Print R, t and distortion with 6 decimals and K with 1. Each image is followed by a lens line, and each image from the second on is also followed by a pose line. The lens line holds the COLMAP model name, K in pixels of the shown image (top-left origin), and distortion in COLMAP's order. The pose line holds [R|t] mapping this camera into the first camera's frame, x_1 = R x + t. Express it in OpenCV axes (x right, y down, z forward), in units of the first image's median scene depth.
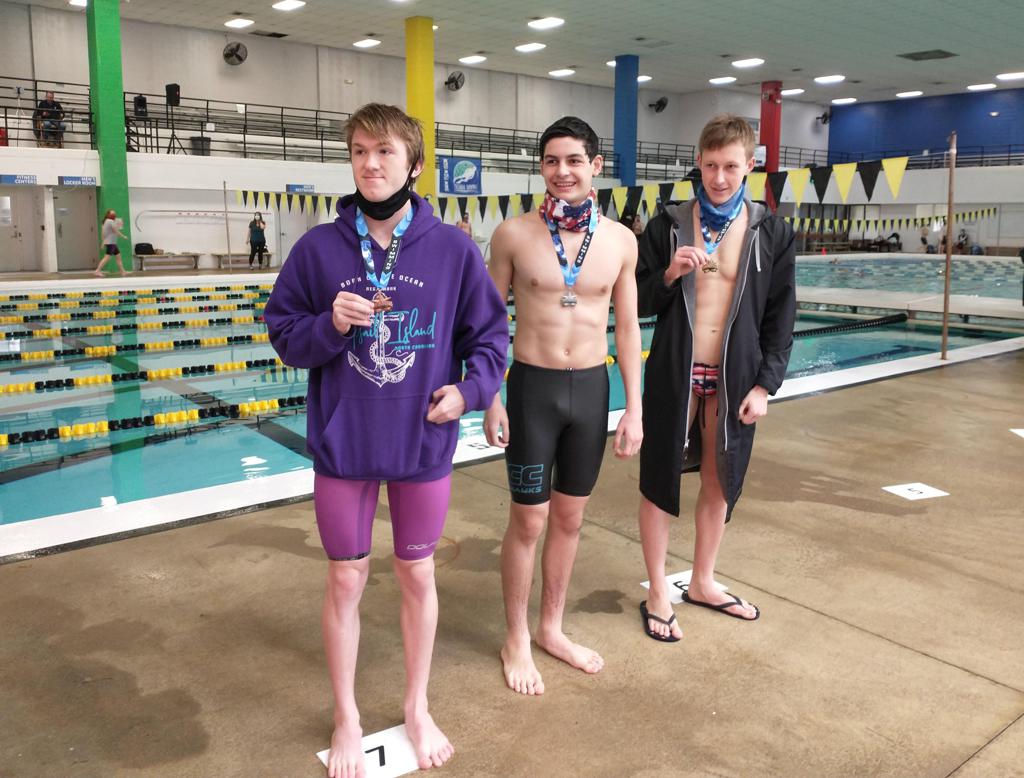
lens RADIAL K [[888.9, 0, 536.1], [0, 888.9, 353.2], [0, 0, 1]] dist [0.034116, -0.078033]
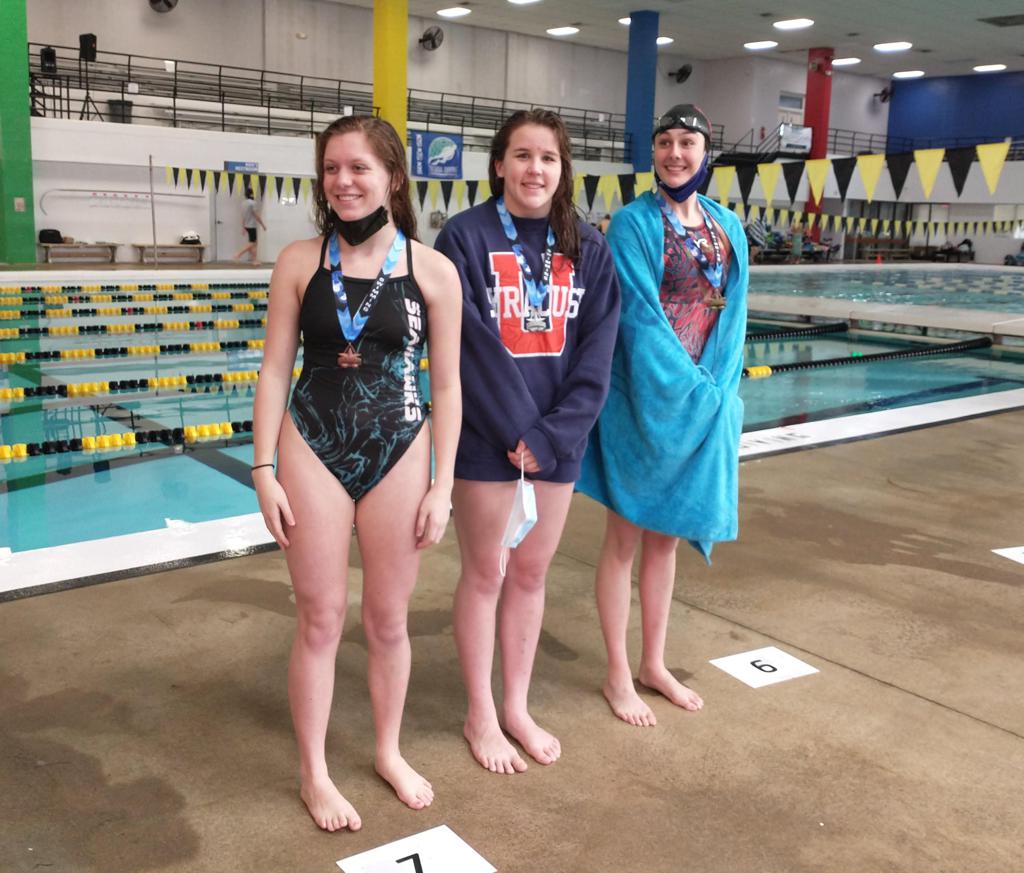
lens RADIAL K [[1086.5, 0, 509.1], [0, 1086.5, 402.5], [0, 0, 1]] dist [0.006122, 0.000000]
pose [[0.999682, 0.024583, -0.005696, -0.008277], [-0.024438, 0.999409, 0.024185, 0.000669], [0.006287, -0.024038, 0.999691, 0.002645]]
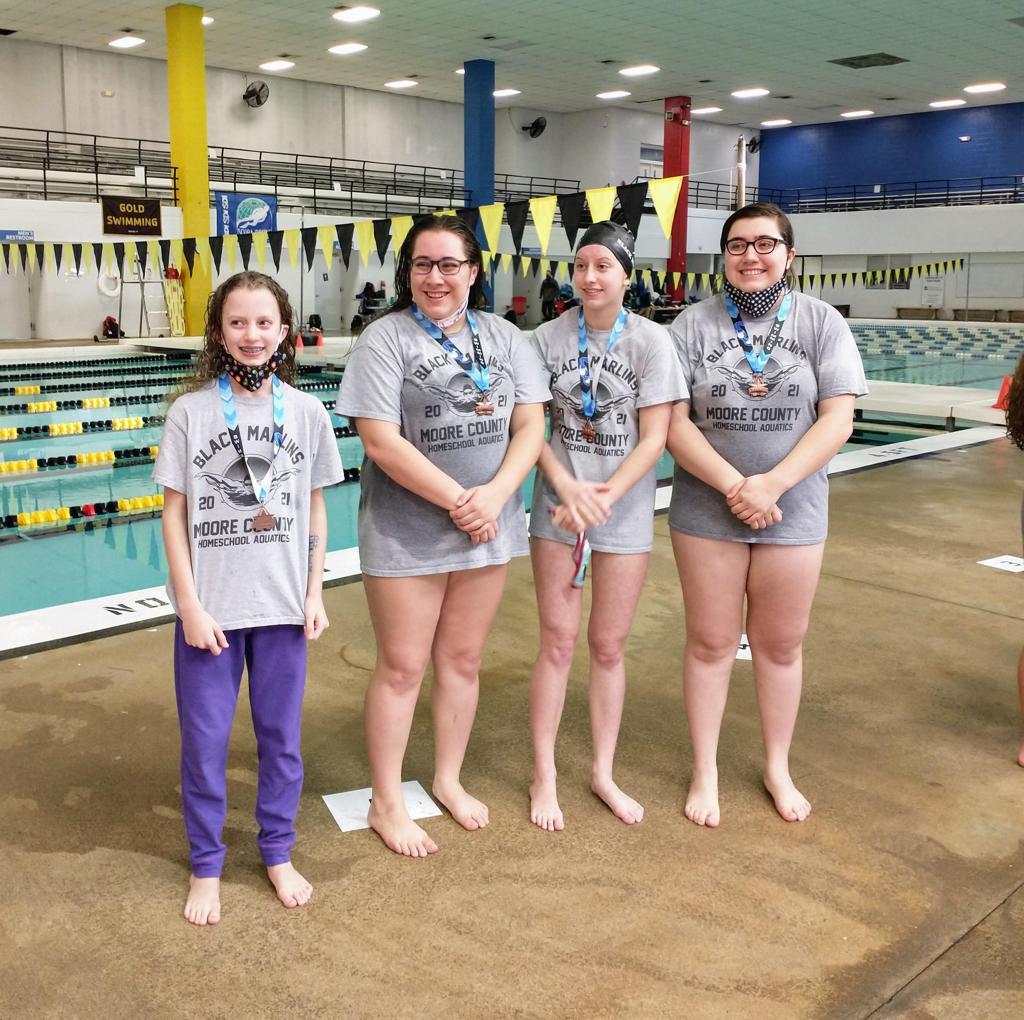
lens RADIAL K [[1115.7, 0, 486.2], [0, 1115.7, 426.6], [0, 0, 1]] dist [0.007479, 0.000000]
pose [[0.999160, -0.009479, 0.039880, 0.080225], [0.010108, 0.999827, -0.015591, -0.008527], [-0.039725, 0.015981, 0.999083, 0.064188]]
